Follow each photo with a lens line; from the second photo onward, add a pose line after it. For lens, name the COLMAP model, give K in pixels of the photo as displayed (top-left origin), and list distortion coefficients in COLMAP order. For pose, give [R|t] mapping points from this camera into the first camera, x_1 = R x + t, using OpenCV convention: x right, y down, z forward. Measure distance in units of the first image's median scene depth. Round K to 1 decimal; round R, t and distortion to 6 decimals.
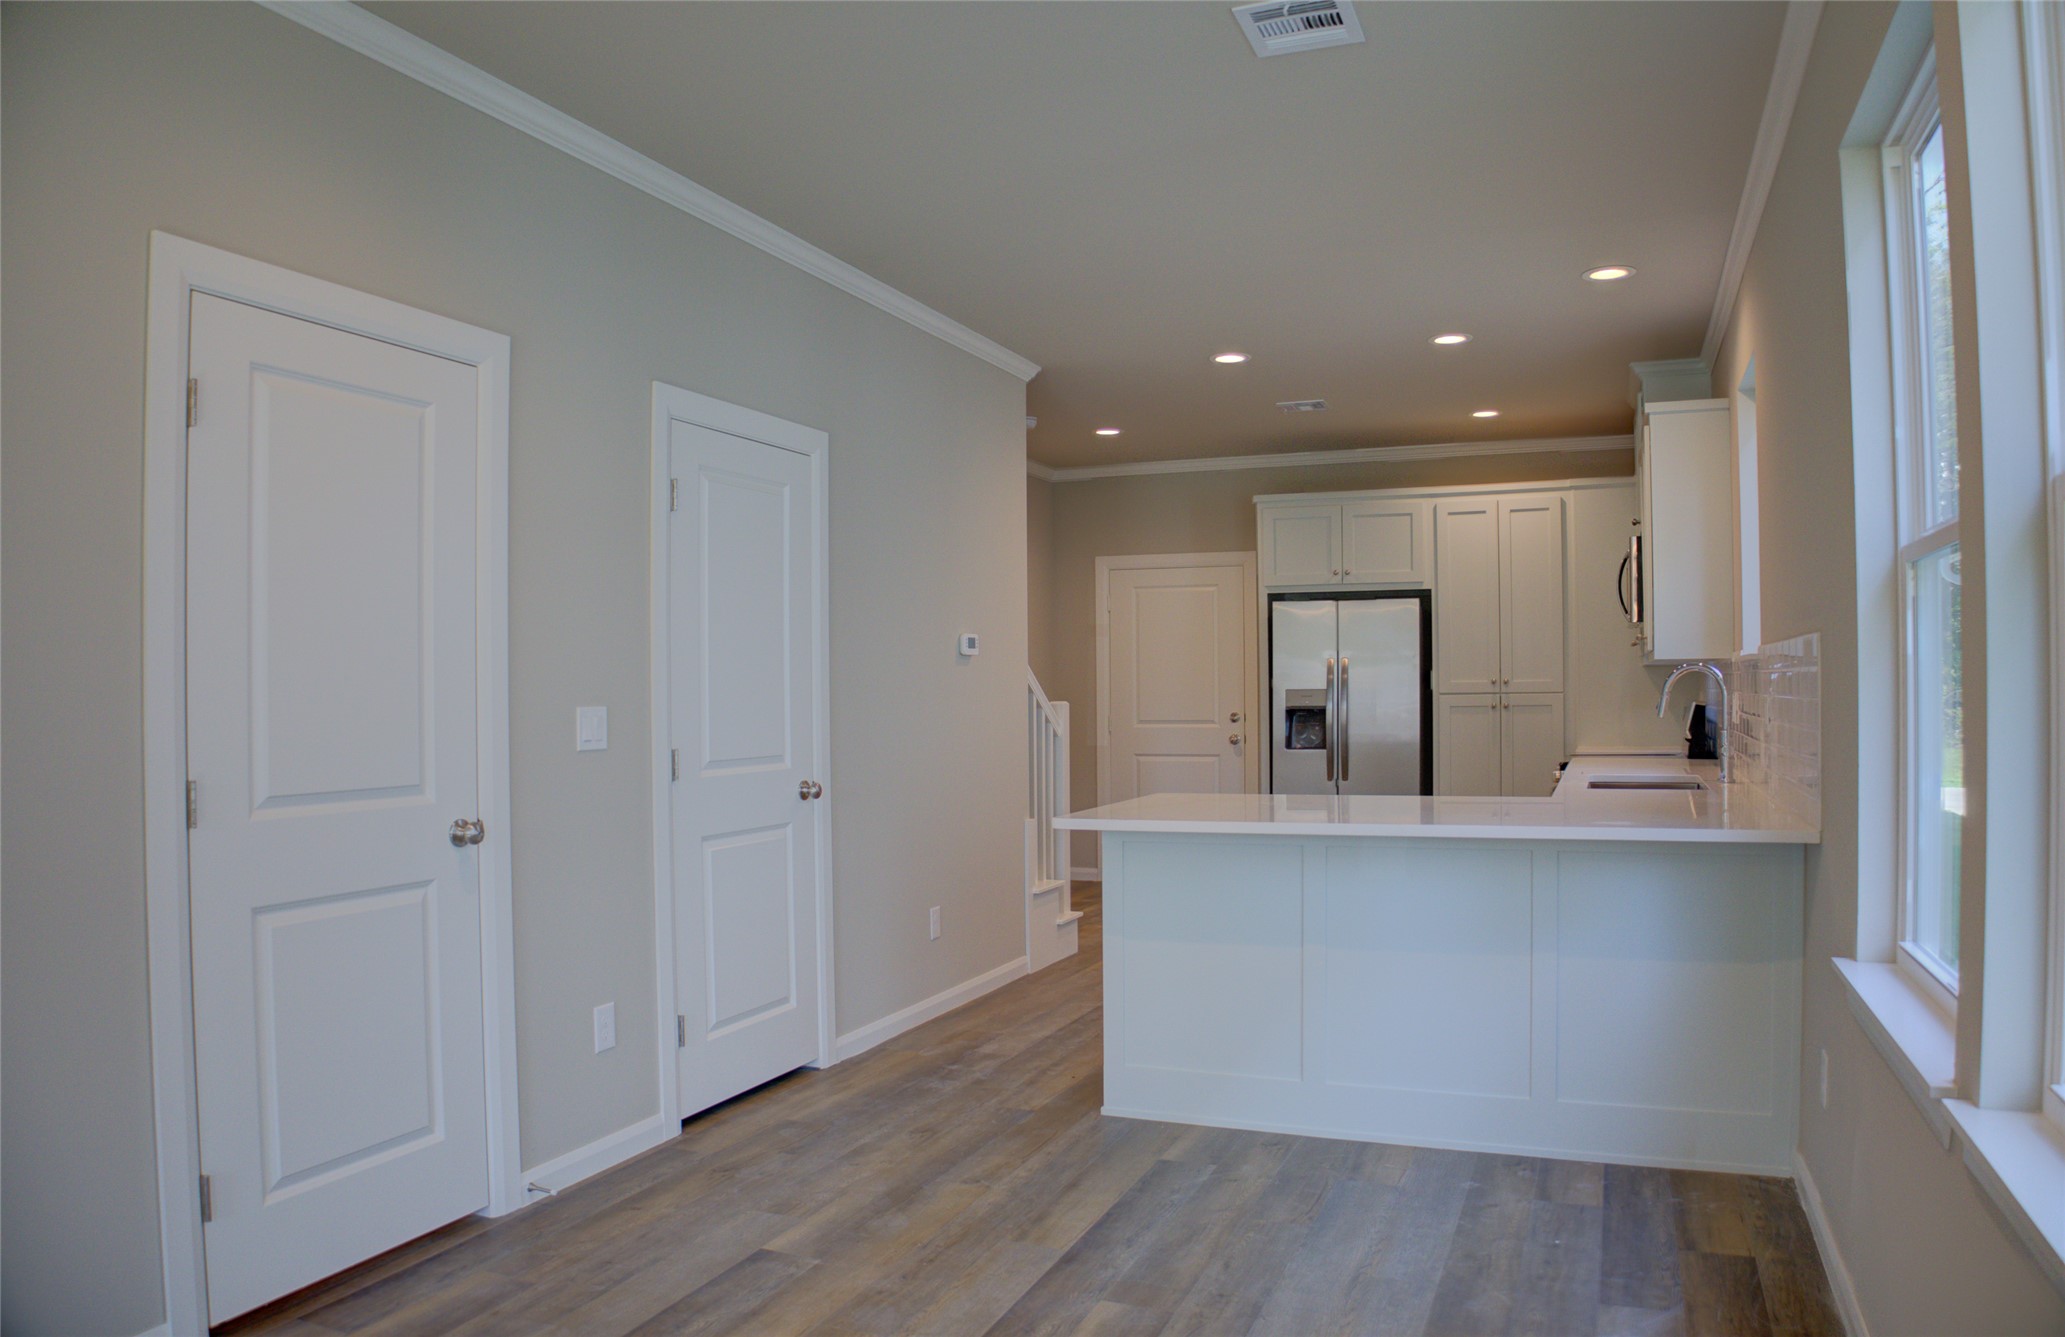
lens RADIAL K [[1415.9, 0, 1032.5], [0, 1415.9, 668.5], [0, 0, 1]] dist [-0.188554, 0.151047]
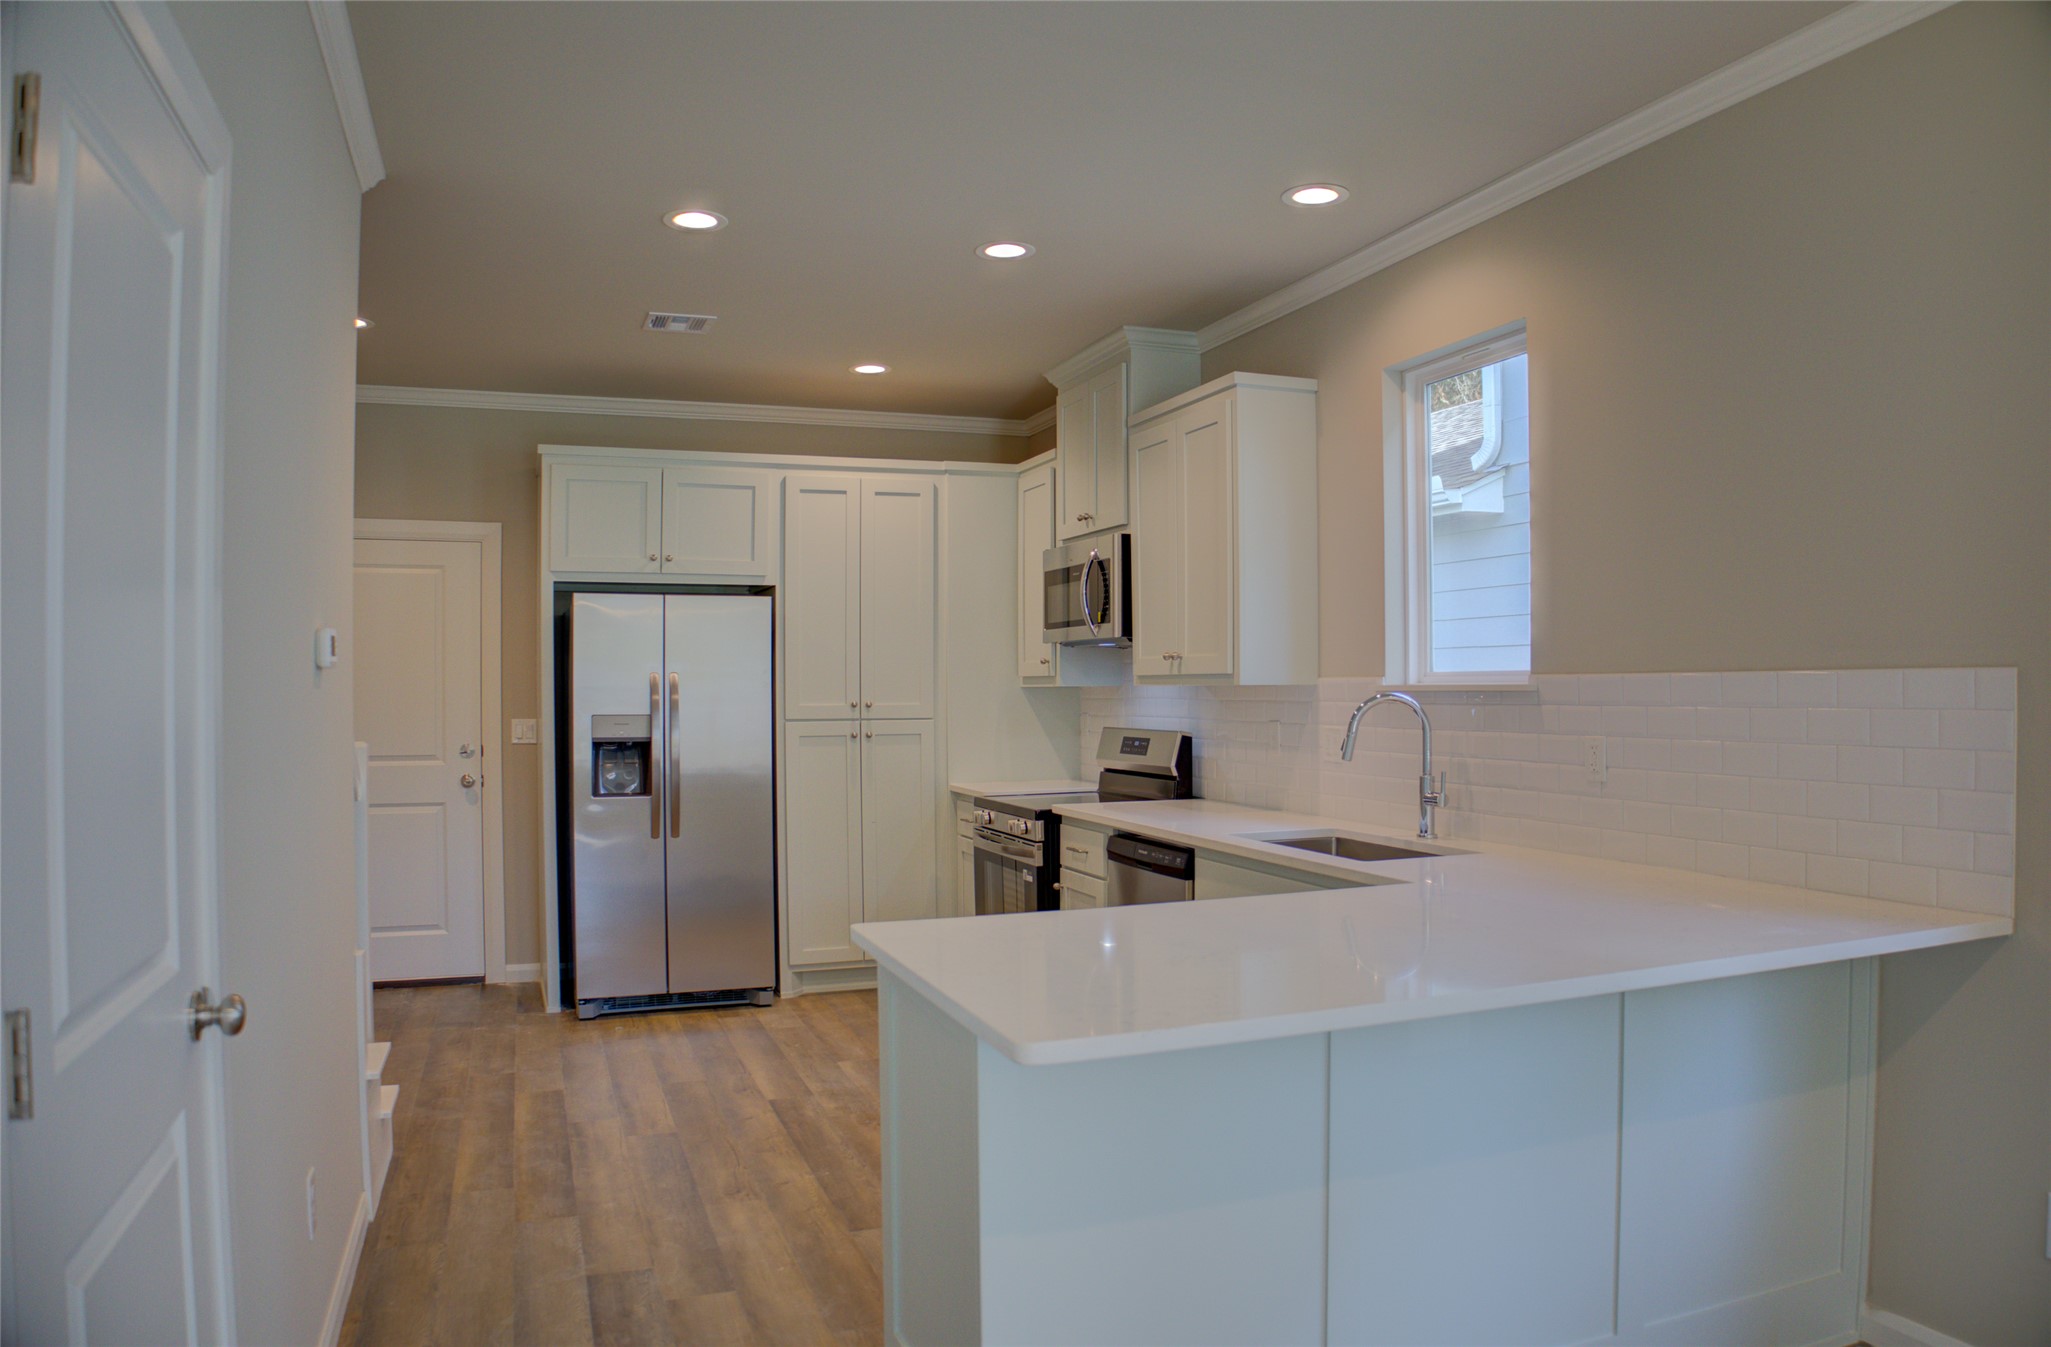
lens RADIAL K [[1416.9, 0, 1042.6], [0, 1416.9, 677.0], [0, 0, 1]] dist [-0.214417, 0.213204]
pose [[0.726920, 0.010673, 0.686640, -0.198109], [-0.011620, 0.999927, -0.003241, -0.007005], [-0.686624, -0.005623, 0.726991, 0.452697]]
